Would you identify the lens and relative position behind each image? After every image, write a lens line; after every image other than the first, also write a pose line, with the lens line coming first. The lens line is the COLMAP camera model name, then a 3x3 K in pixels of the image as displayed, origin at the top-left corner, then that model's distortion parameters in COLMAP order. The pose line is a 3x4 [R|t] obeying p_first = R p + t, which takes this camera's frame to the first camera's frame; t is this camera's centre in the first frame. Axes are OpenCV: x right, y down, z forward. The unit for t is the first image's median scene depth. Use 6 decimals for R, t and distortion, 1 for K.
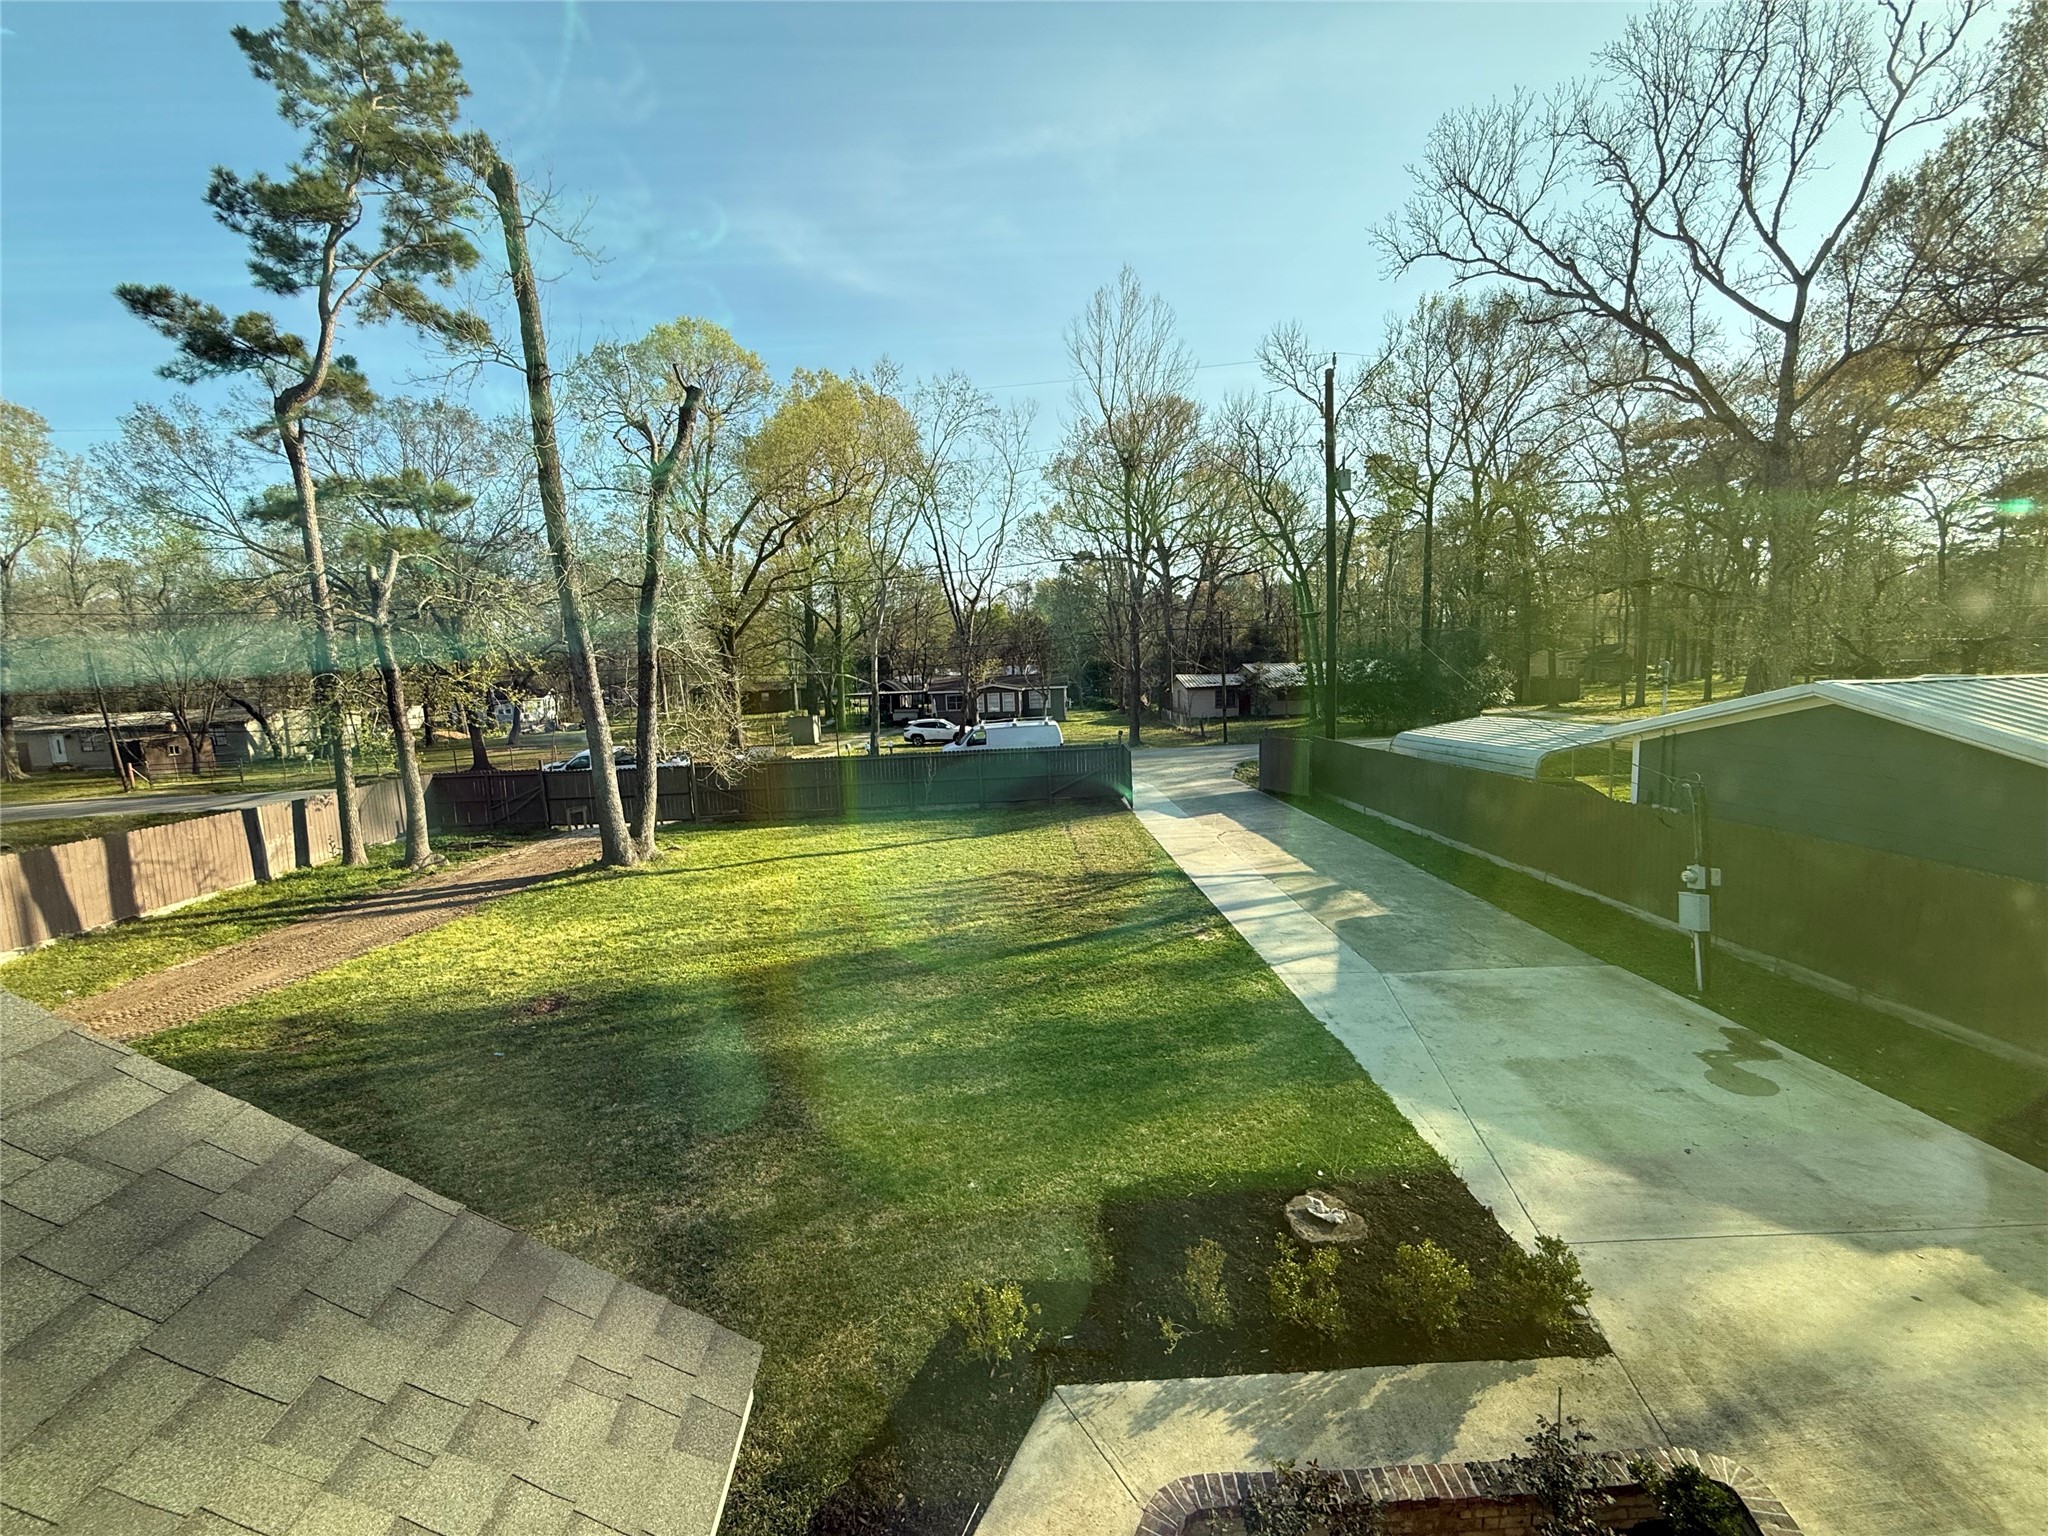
lens RADIAL K [[814.7, 0, 1016.2], [0, 814.7, 771.2], [0, 0, 1]] dist [-0.000978, 0.000357]
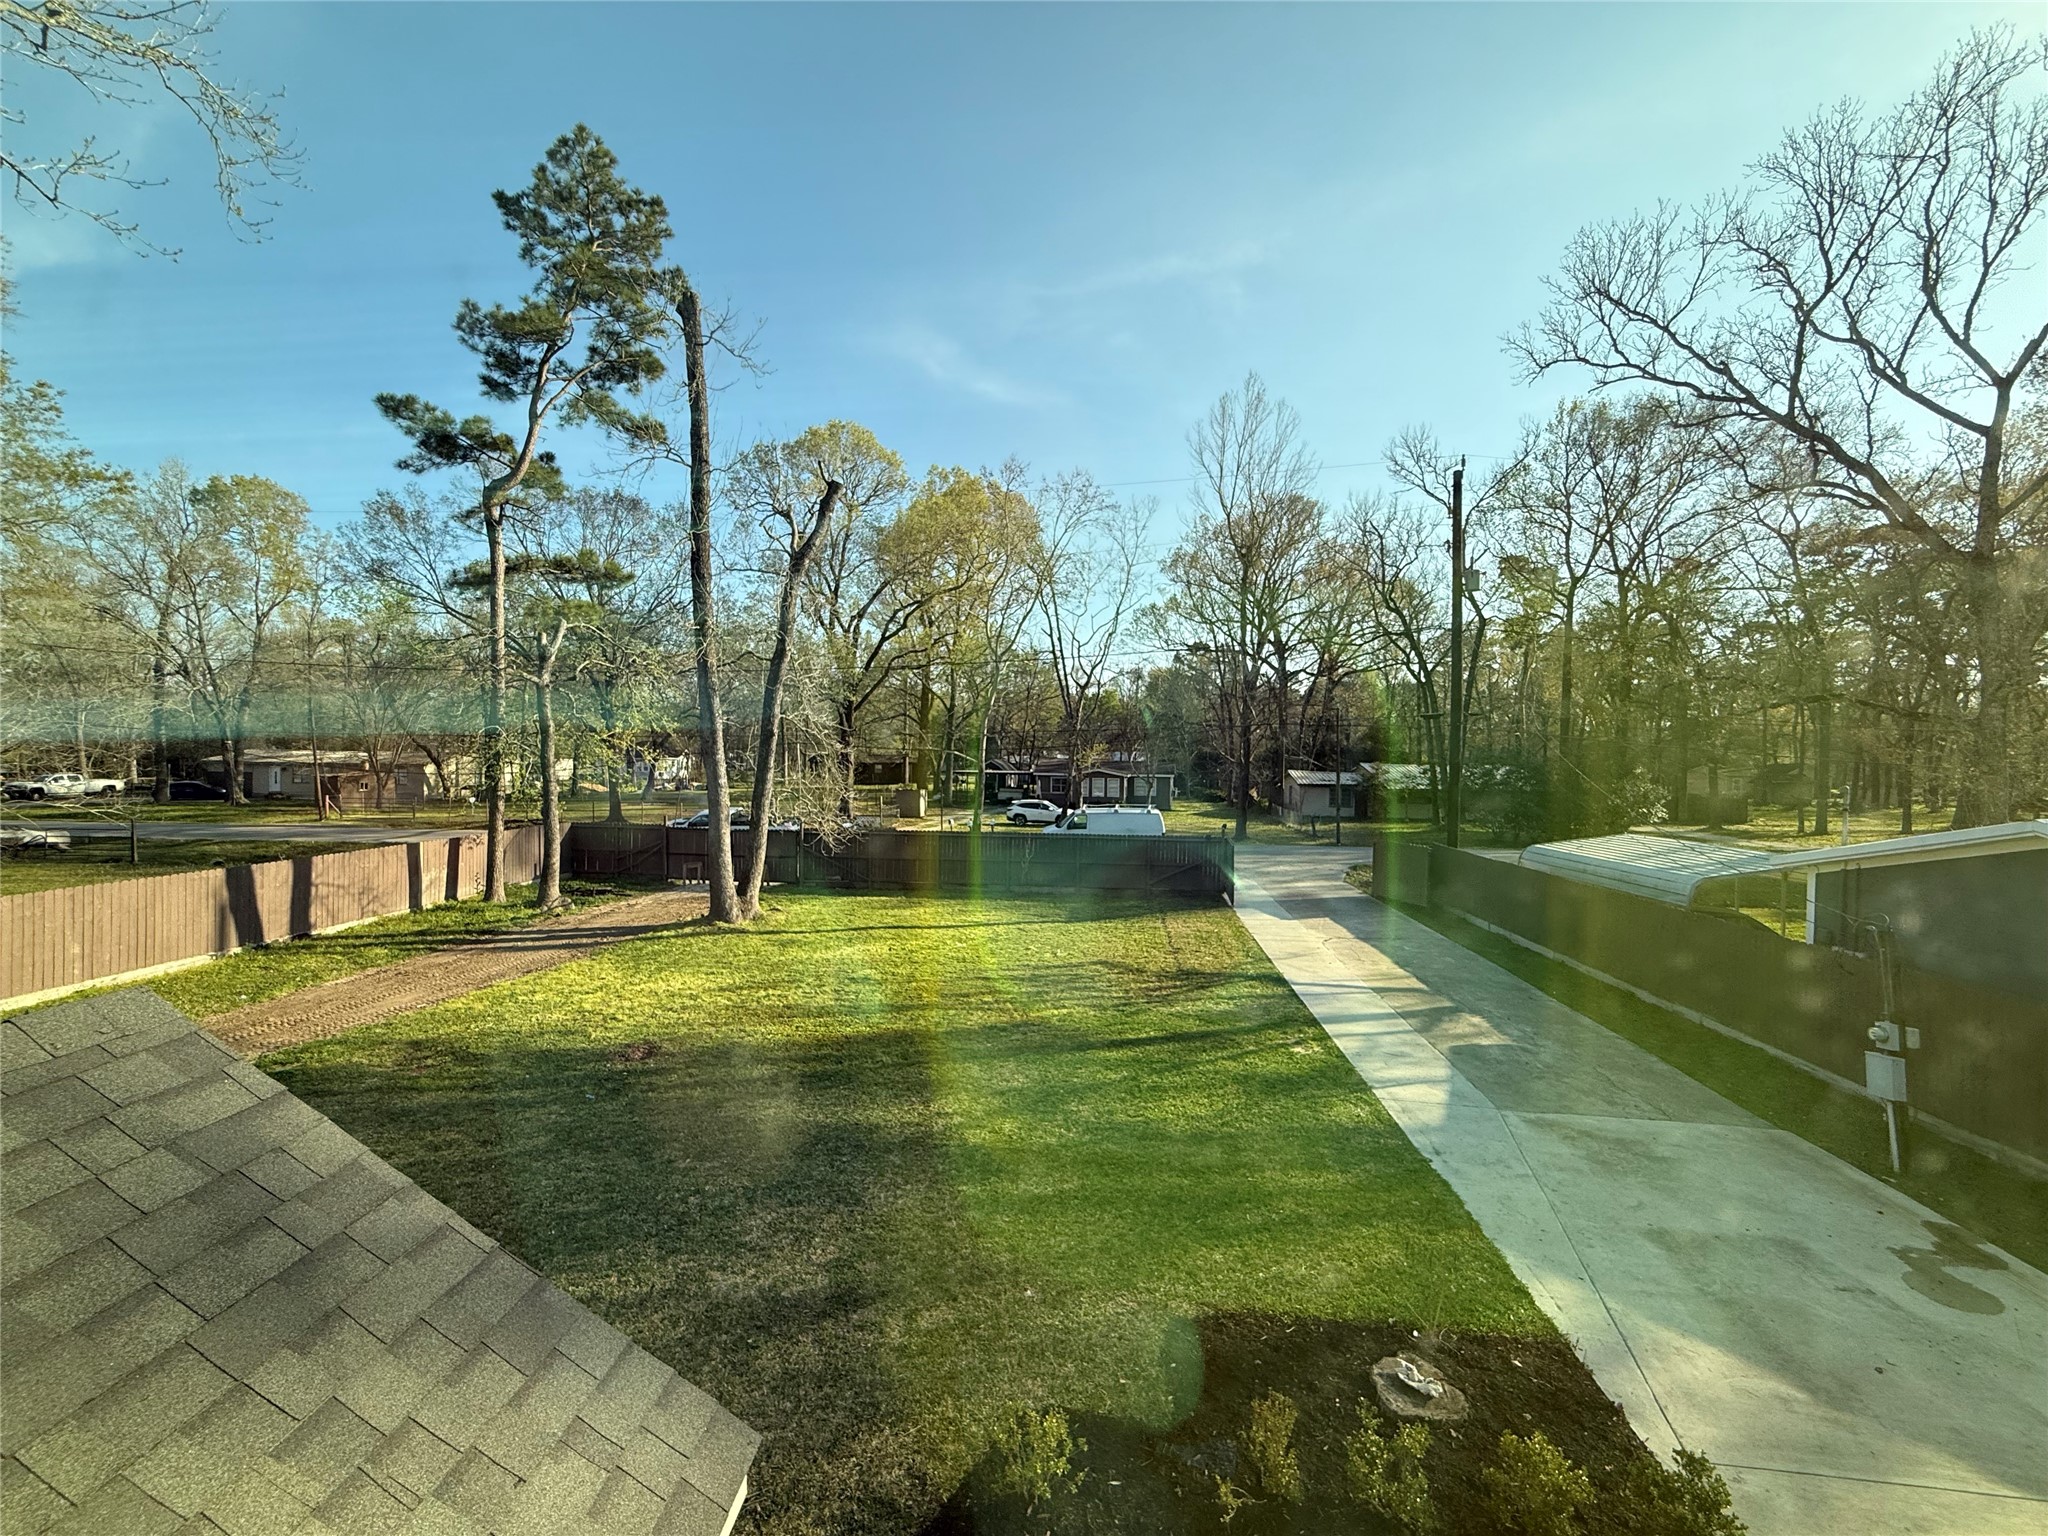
lens RADIAL K [[814.7, 0, 1016.2], [0, 814.7, 771.2], [0, 0, 1]] dist [-0.000978, 0.000357]
pose [[0.989862, 0.056628, -0.130254, 0.005959], [-0.069550, 0.992862, -0.096896, -0.000512], [0.123837, 0.104973, 0.986735, 0.000036]]
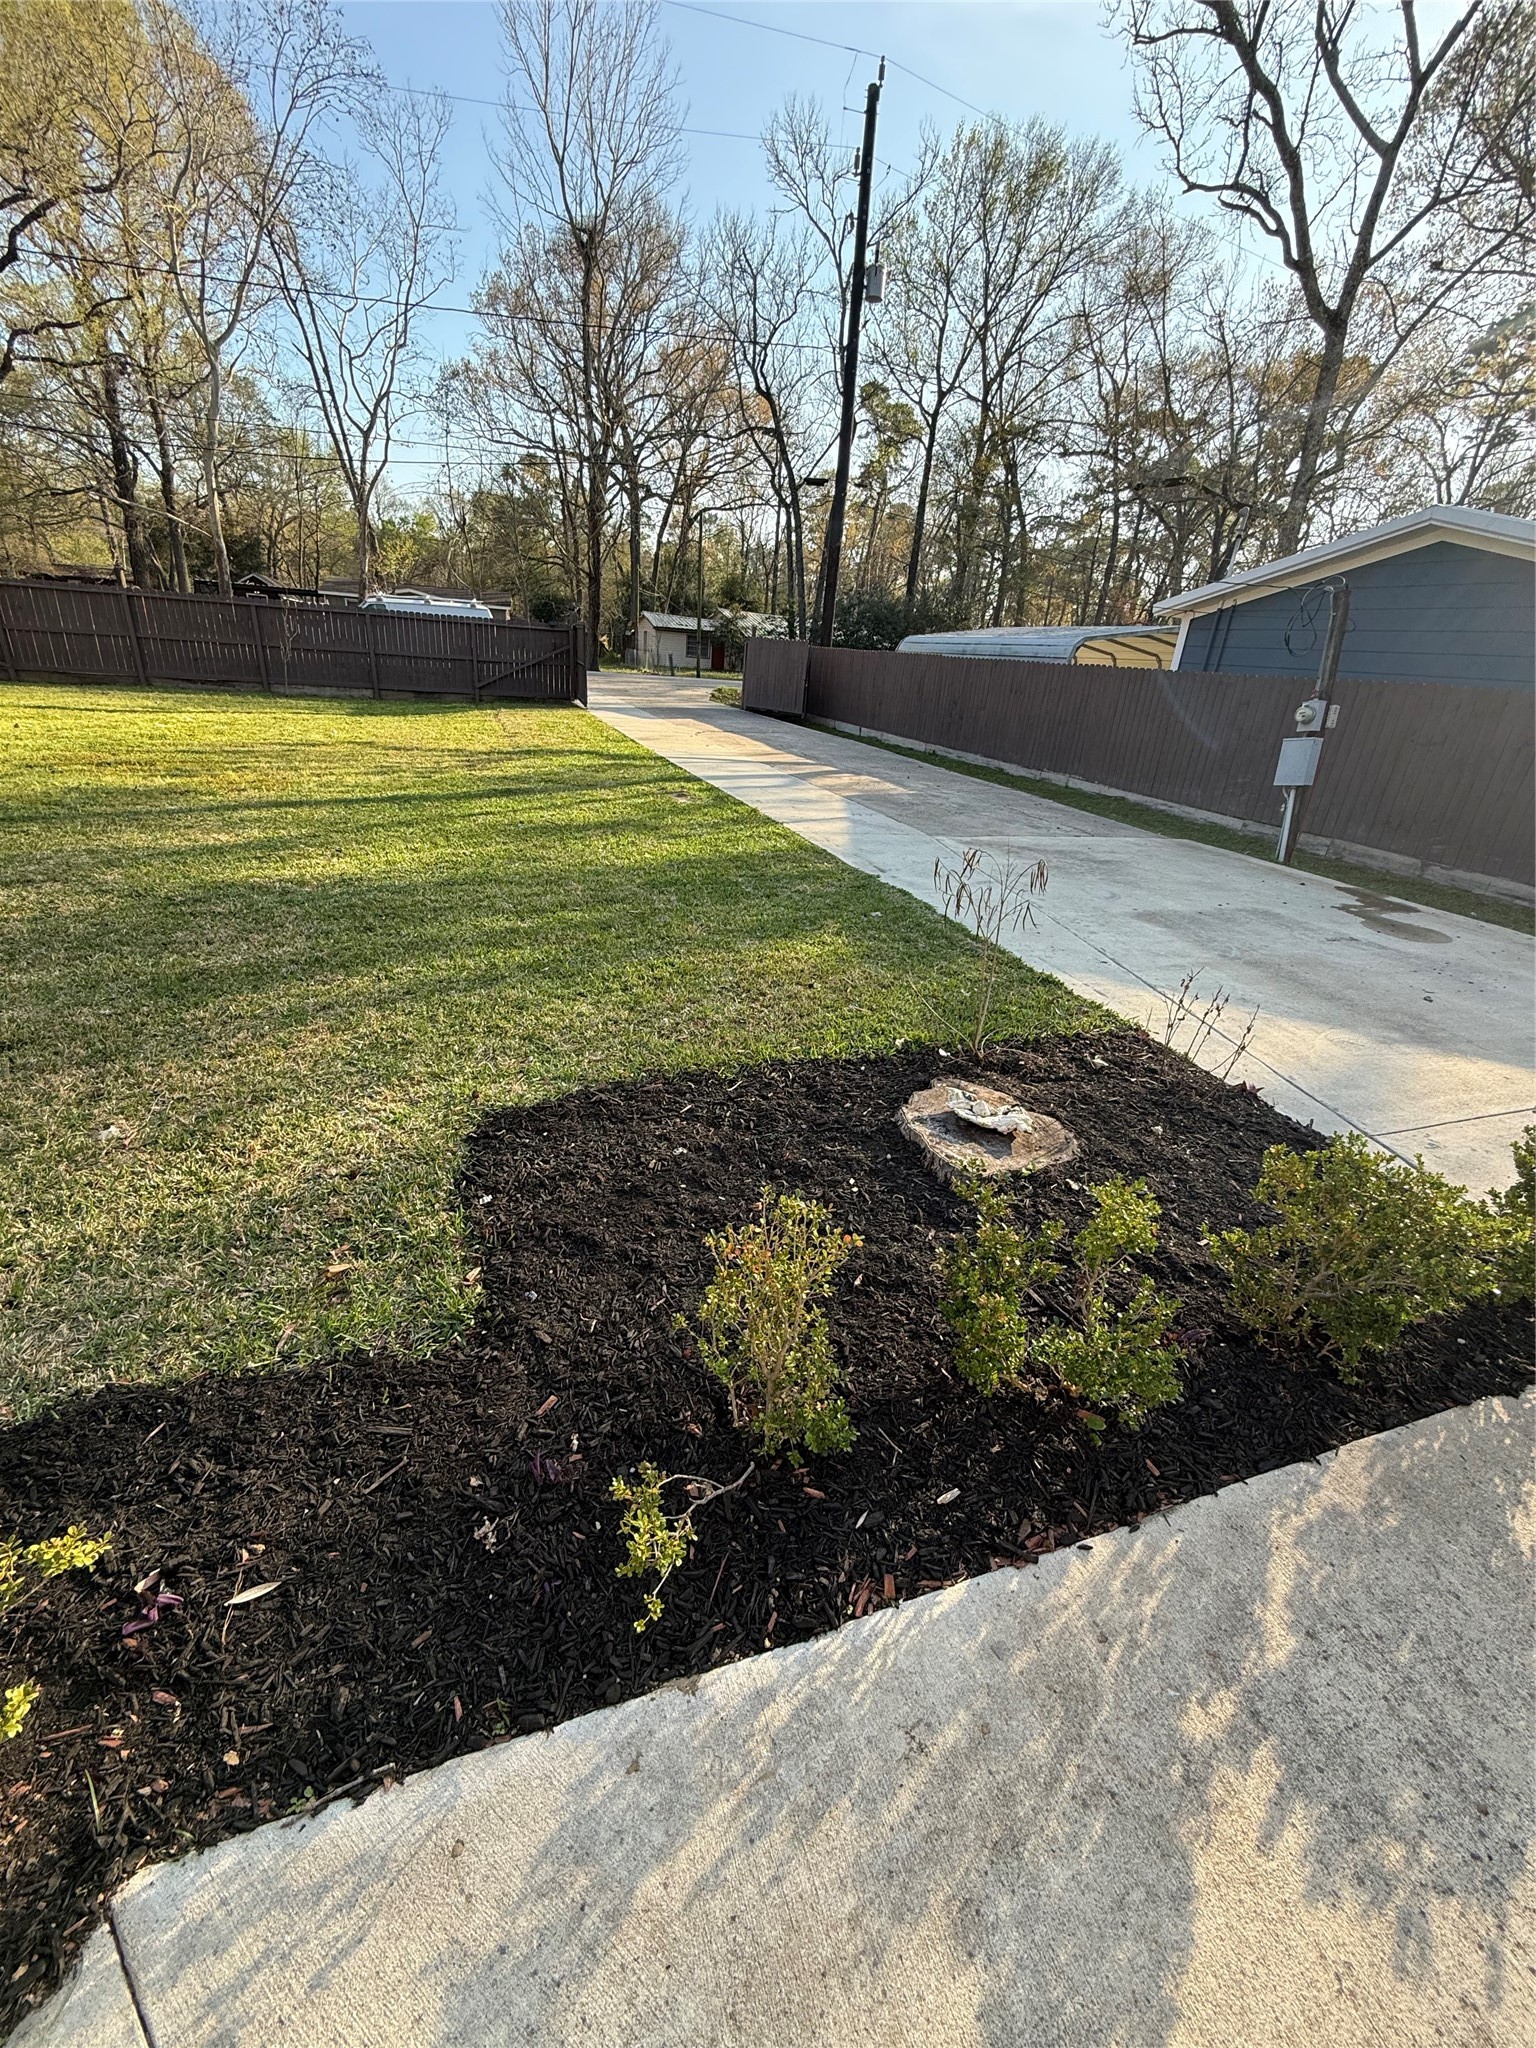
lens RADIAL K [[826.1, 0, 768.0], [0, 826.1, 1024.0], [0, 0, 1]] dist [-0.000366, 0.000100]
pose [[0.939526, -0.034001, 0.340785, 0.029007], [-0.072985, 0.952324, 0.296231, 0.094139], [-0.334609, -0.303189, 0.892252, 0.166280]]
